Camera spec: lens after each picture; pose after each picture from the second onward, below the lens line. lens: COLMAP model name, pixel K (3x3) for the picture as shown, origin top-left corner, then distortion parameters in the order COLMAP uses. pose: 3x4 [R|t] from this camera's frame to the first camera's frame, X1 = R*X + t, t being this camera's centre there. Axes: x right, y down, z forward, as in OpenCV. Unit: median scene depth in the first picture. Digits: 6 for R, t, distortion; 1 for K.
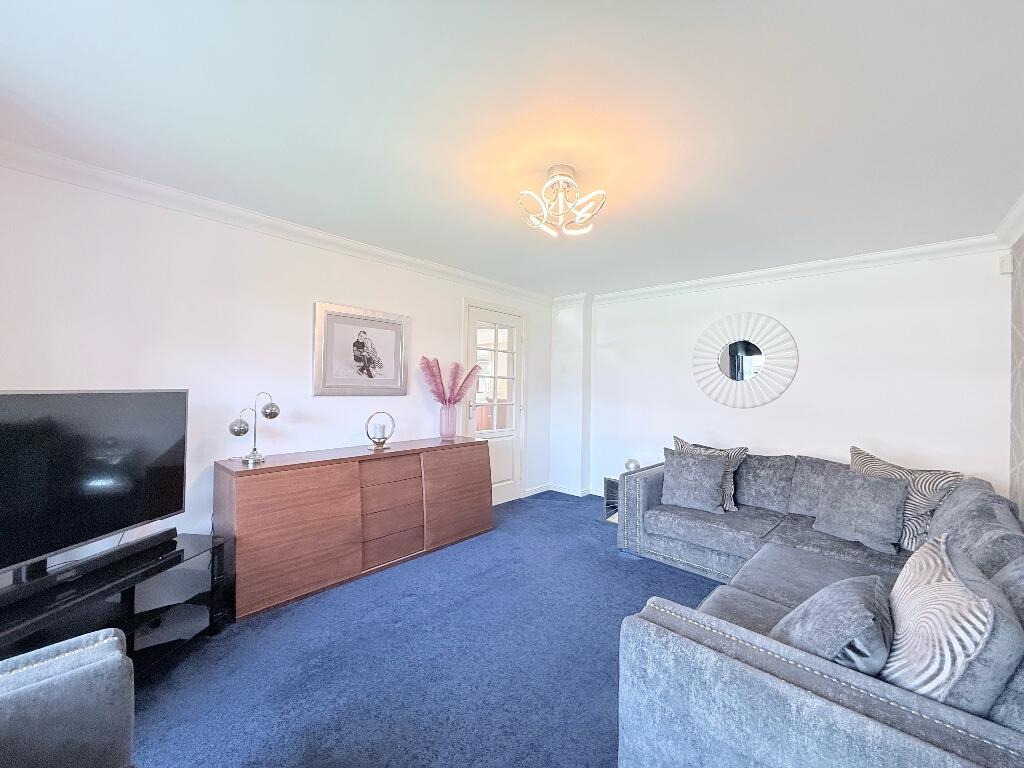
lens RADIAL K [[406.8, 0, 511.8], [0, 406.8, 384.5], [0, 0, 1]] dist [-0.002784, 0.000513]
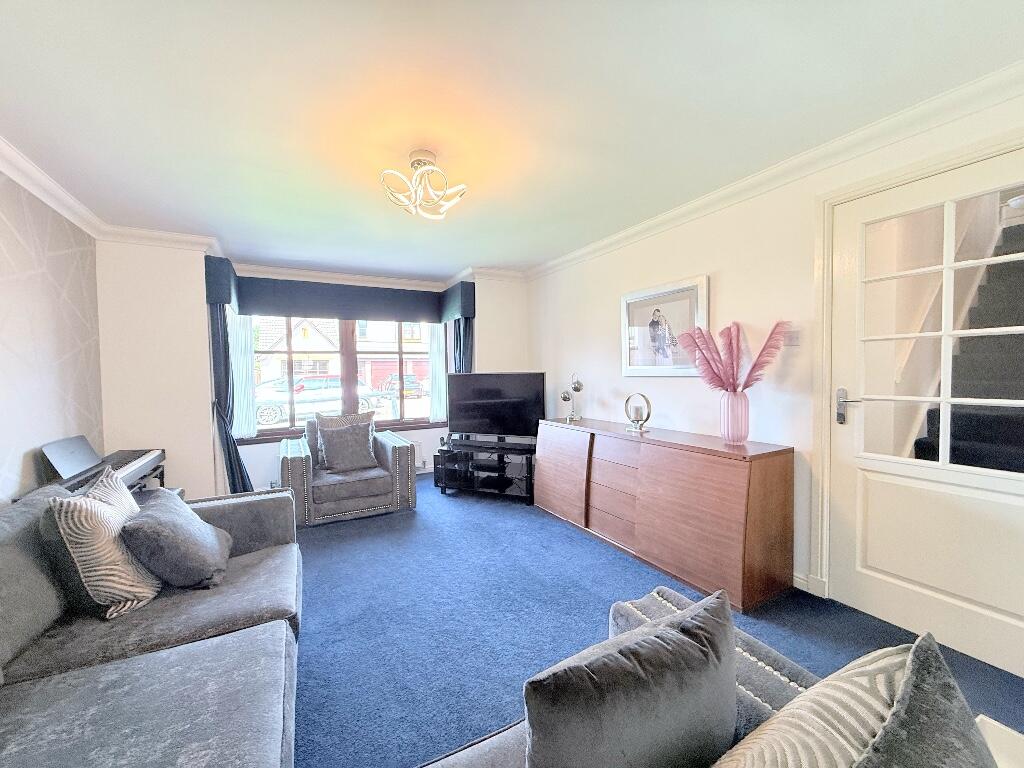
lens RADIAL K [[406.8, 0, 510.8], [0, 406.8, 385.3], [0, 0, 1]] dist [-0.002784, 0.000513]
pose [[-0.299354, 0.030470, -0.953656, 0.664478], [0.025945, 0.999380, 0.023787, 0.016595], [0.953789, -0.017622, -0.299959, 0.964616]]
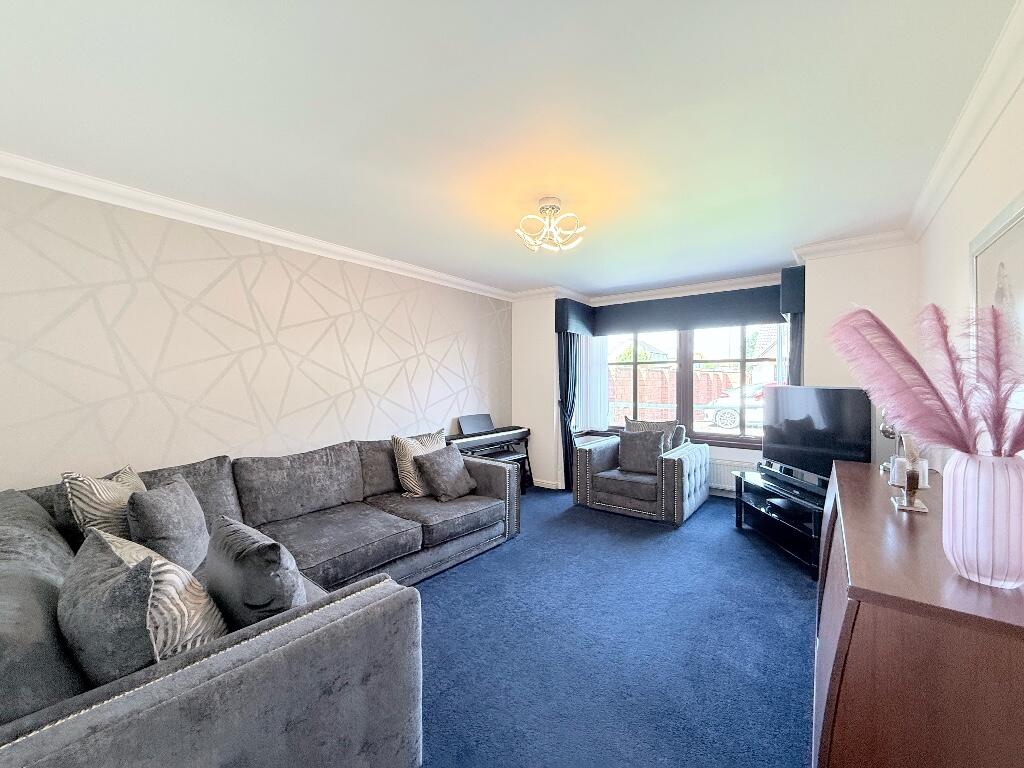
lens RADIAL K [[406.8, 0, 513.2], [0, 406.8, 383.9], [0, 0, 1]] dist [-0.002784, 0.000513]
pose [[-0.993121, -0.007993, -0.116818, 0.214380], [-0.007338, 0.999955, -0.006034, 0.012687], [0.116861, -0.005135, -0.993135, 1.402640]]
